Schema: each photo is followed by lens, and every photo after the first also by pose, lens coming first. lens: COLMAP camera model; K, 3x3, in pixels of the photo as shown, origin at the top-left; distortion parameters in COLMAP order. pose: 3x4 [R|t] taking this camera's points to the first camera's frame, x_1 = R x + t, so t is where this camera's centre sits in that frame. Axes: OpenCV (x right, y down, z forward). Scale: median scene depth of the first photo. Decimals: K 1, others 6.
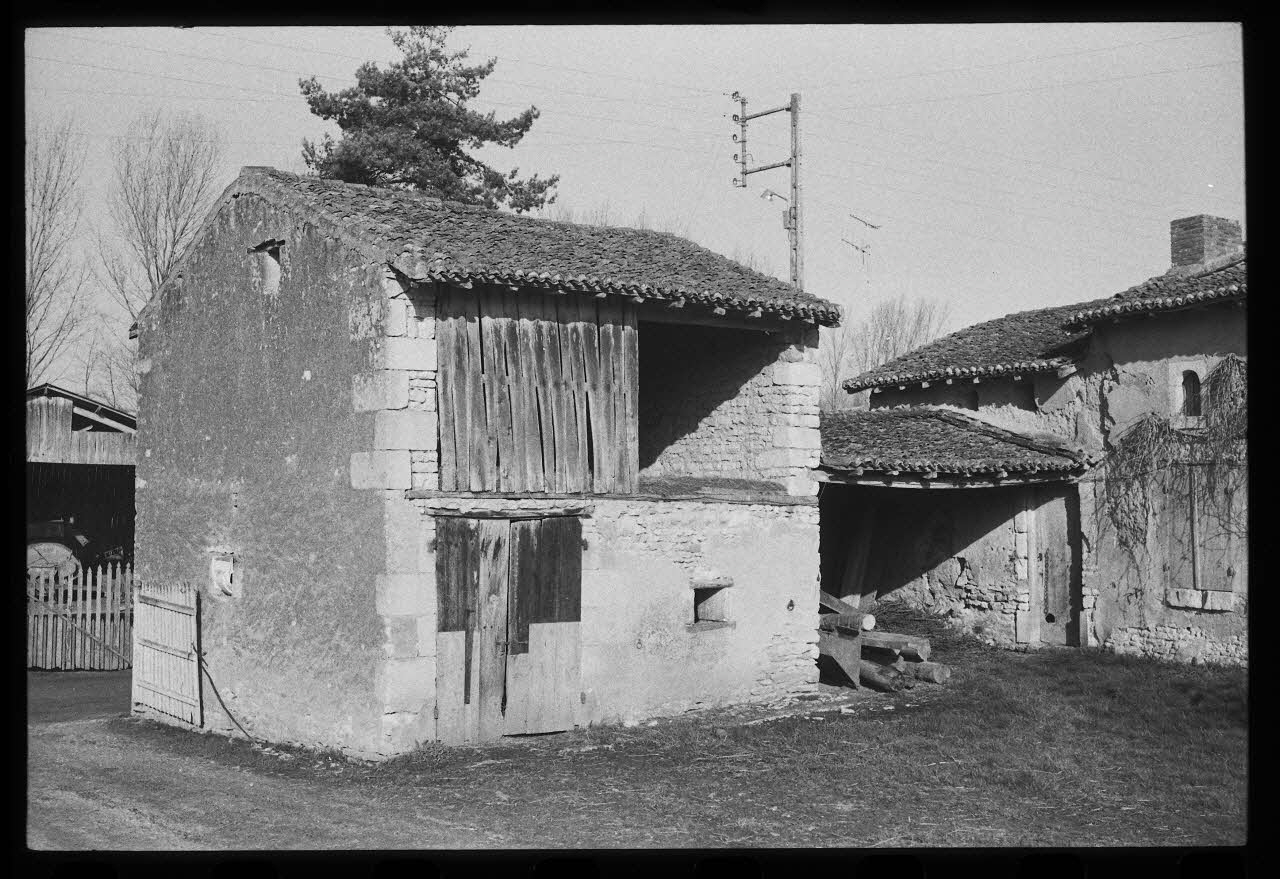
lens RADIAL K [[1520.0, 0, 620.5], [0, 1520.0, 450.9], [0, 0, 1]] dist [-0.066524, 0.038972]
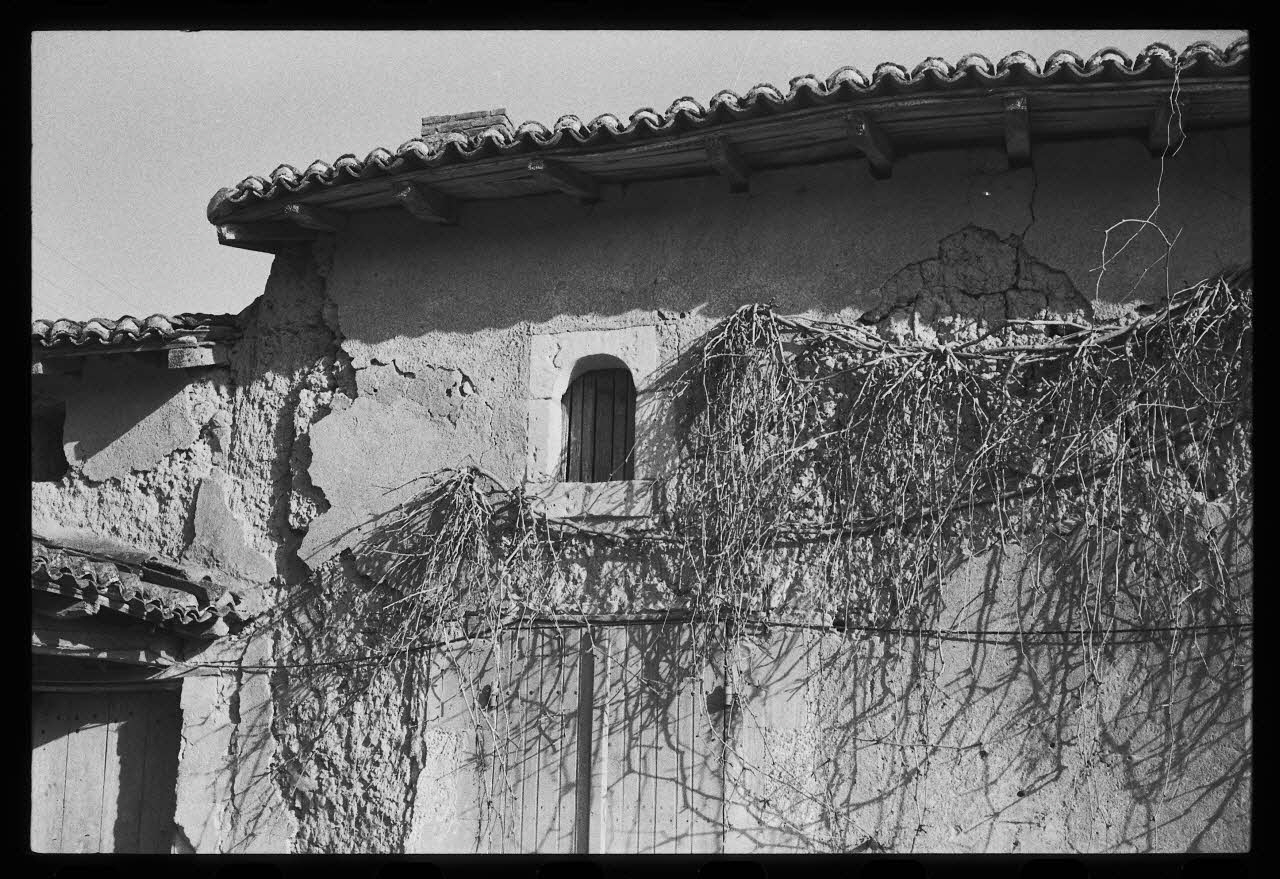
lens RADIAL K [[1520.0, 0, 620.5], [0, 1520.0, 450.9], [0, 0, 1]] dist [-0.066524, 0.038972]
pose [[0.719119, 0.208720, 0.662800, 0.144293], [-0.055692, 0.968067, -0.244426, 0.051709], [-0.692652, 0.138859, 0.707779, 0.715734]]
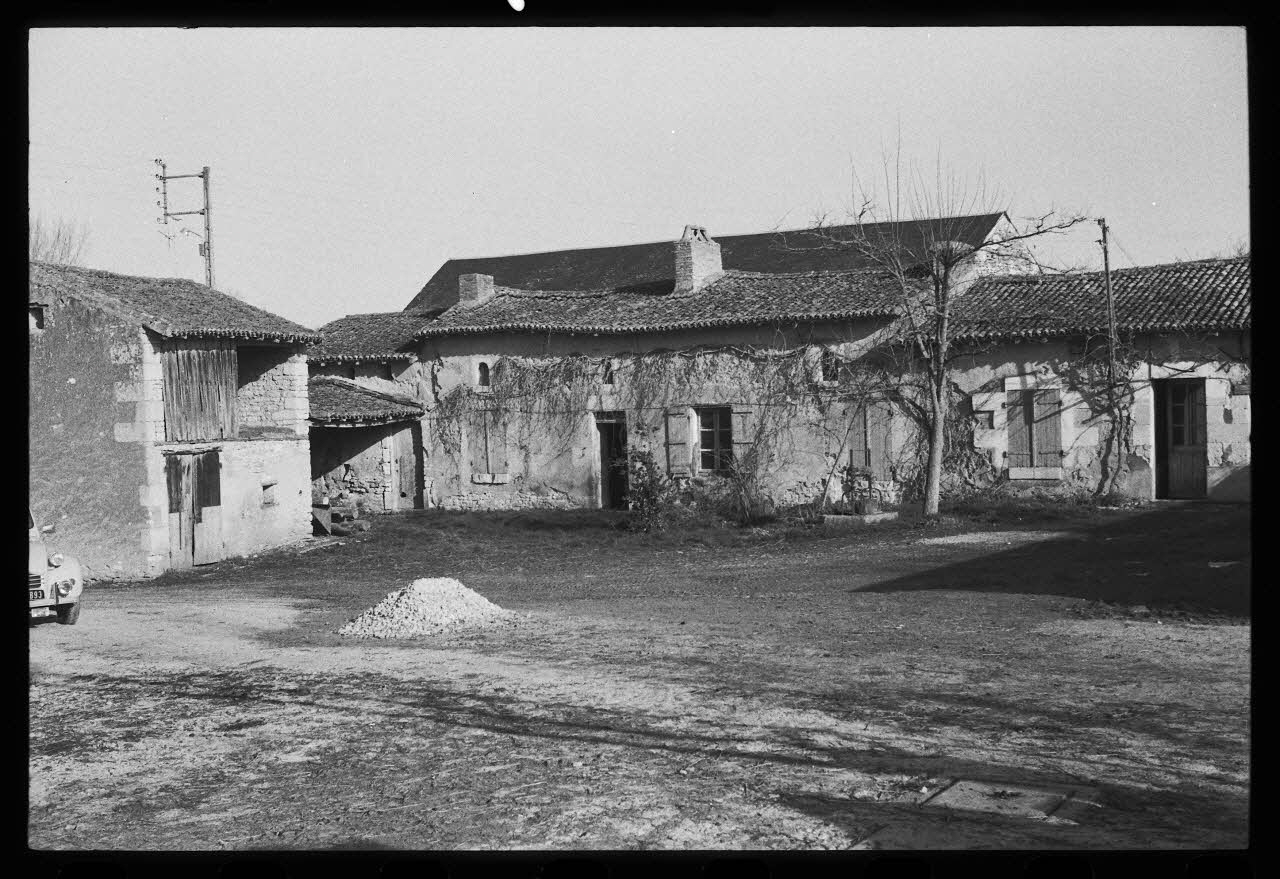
lens RADIAL K [[1520.0, 0, 620.5], [0, 1520.0, 450.9], [0, 0, 1]] dist [-0.066524, 0.038972]
pose [[0.838950, -0.045928, 0.542267, -0.524011], [0.013427, 0.997876, 0.063744, -0.059281], [-0.544043, -0.046197, 0.837785, -0.722953]]
